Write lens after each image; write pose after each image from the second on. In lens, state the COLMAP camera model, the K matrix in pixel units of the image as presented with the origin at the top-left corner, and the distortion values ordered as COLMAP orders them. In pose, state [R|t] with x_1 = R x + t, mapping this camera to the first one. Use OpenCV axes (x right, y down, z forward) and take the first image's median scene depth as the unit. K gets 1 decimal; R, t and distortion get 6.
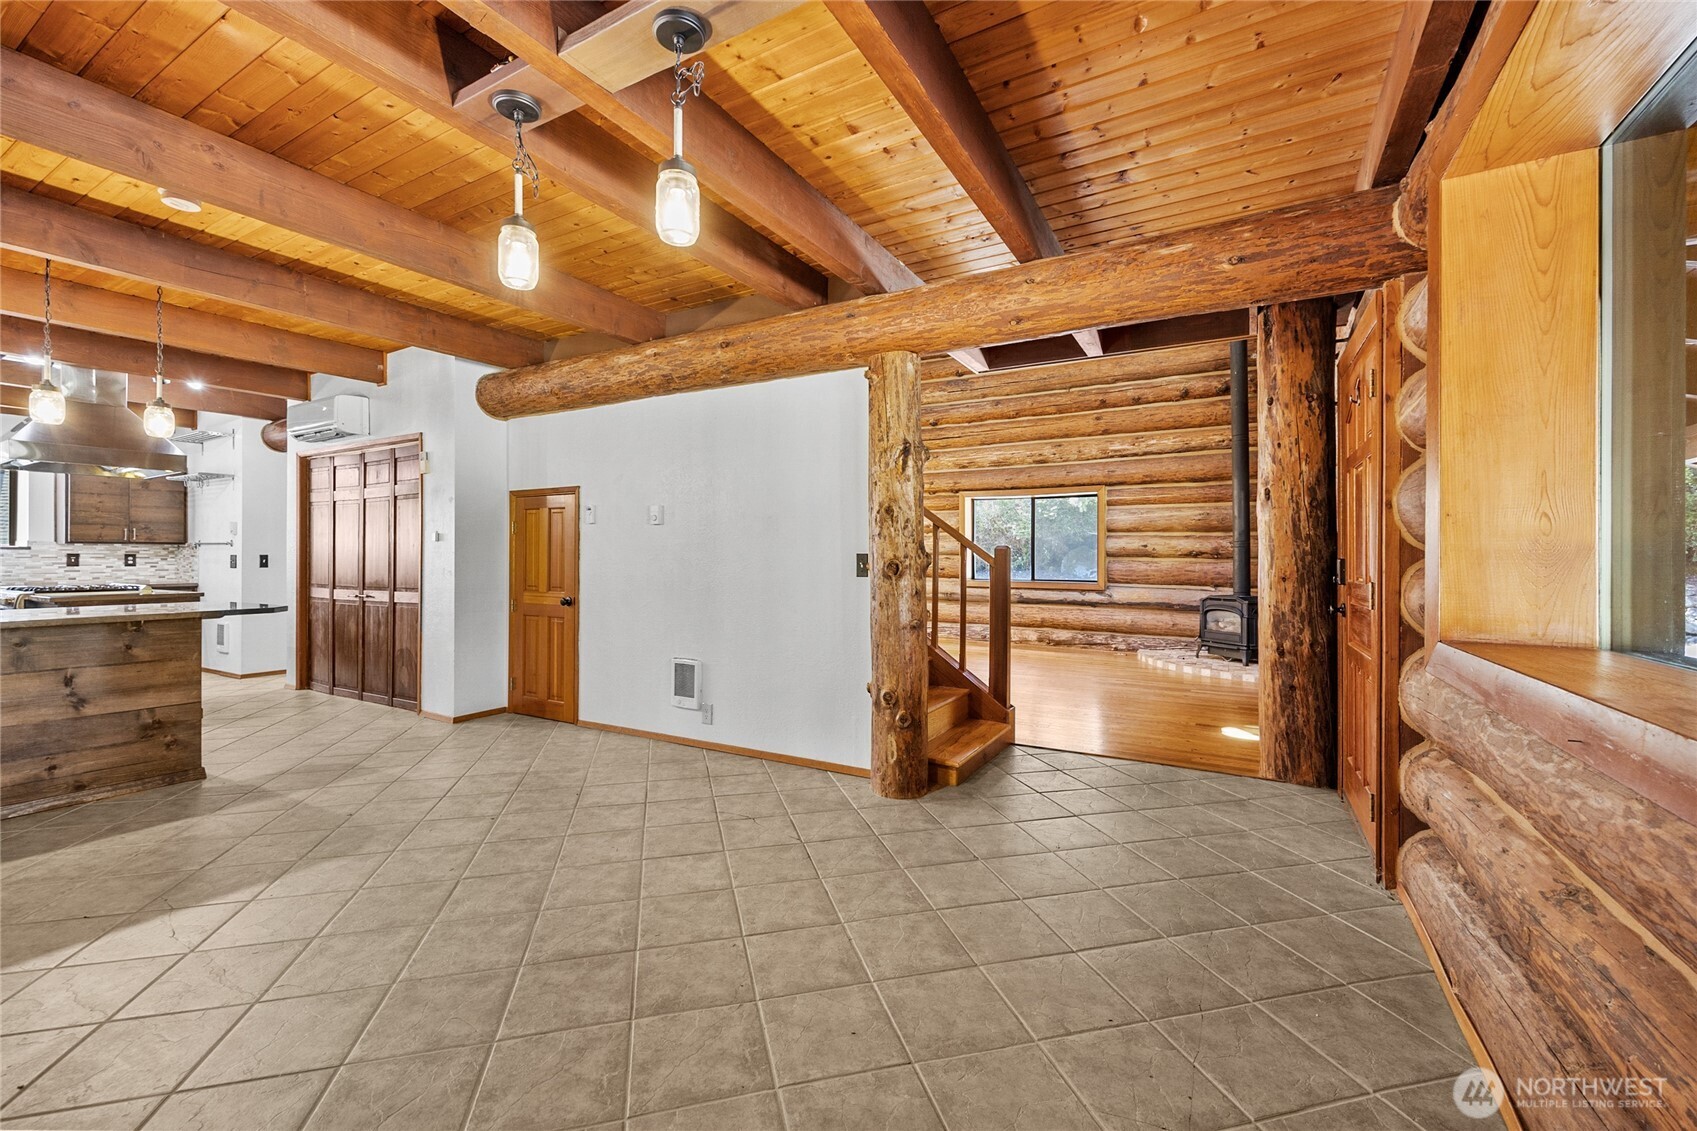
lens RADIAL K [[681.6, 0, 836.3], [0, 681.6, 565.8], [0, 0, 1]] dist [0.010939, -0.001691]
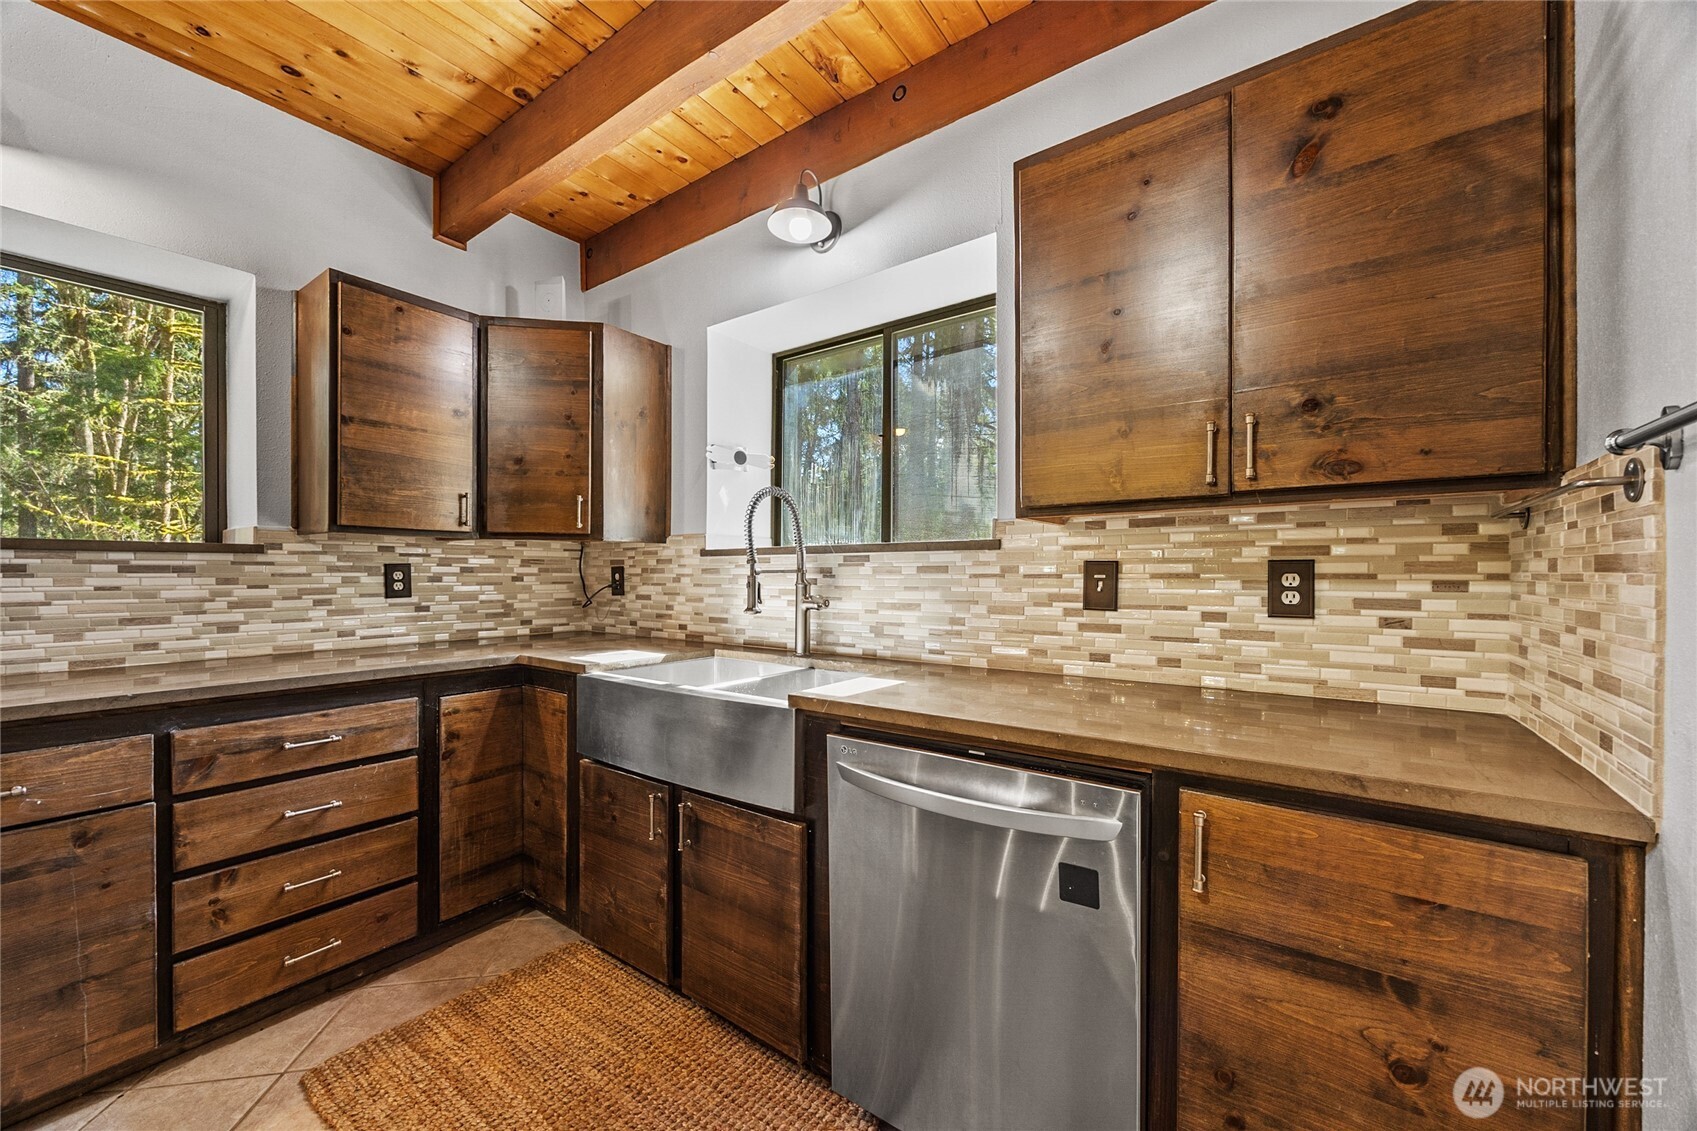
lens RADIAL K [[649.8, 0, 846.0], [0, 649.8, 578.0], [0, 0, 1]] dist [-0.002474, 0.000150]
pose [[-0.099668, 0.002734, -0.995017, -0.864140], [-0.011466, 0.999927, 0.003896, -0.011313], [0.994955, 0.011797, -0.099629, 0.937575]]
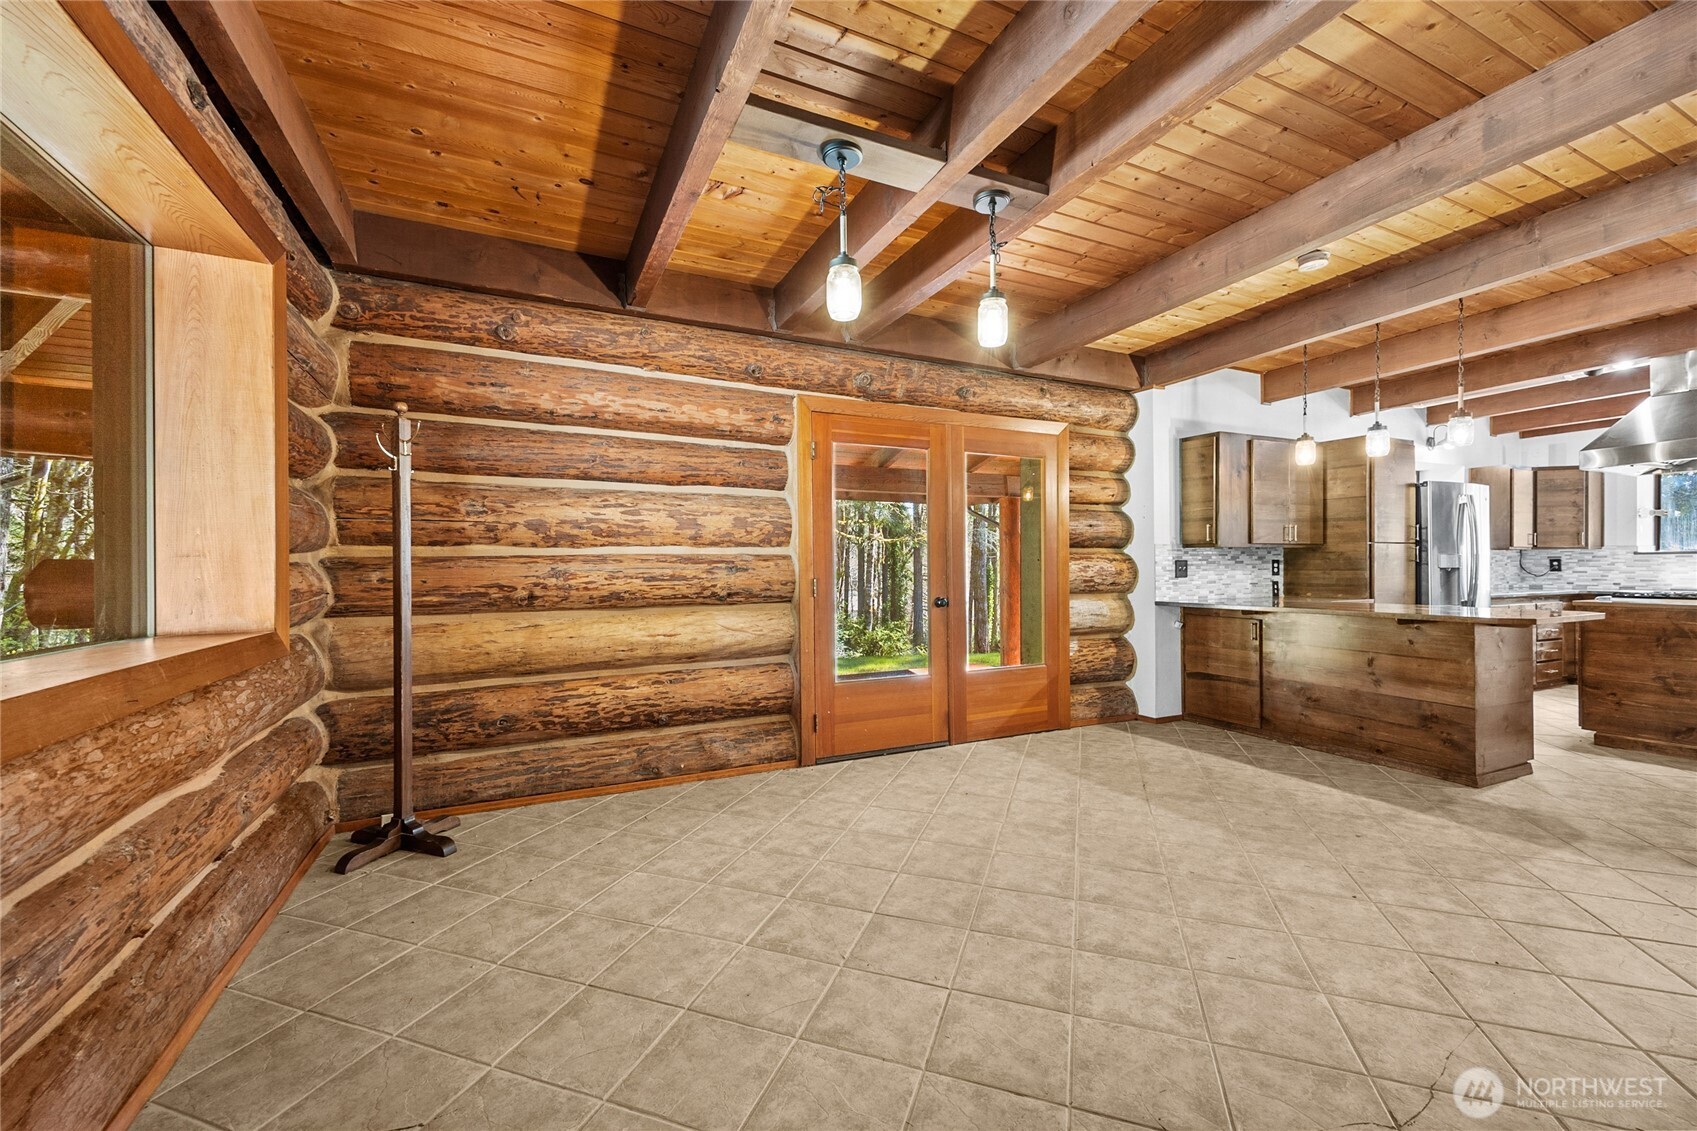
lens RADIAL K [[681.6, 0, 838.9], [0, 681.6, 569.9], [0, 0, 1]] dist [0.010939, -0.001691]
pose [[-0.561948, 0.003679, -0.827164, 0.213402], [-0.004291, 0.999964, 0.007362, -0.001897], [0.827161, 0.007686, -0.561912, 0.433831]]
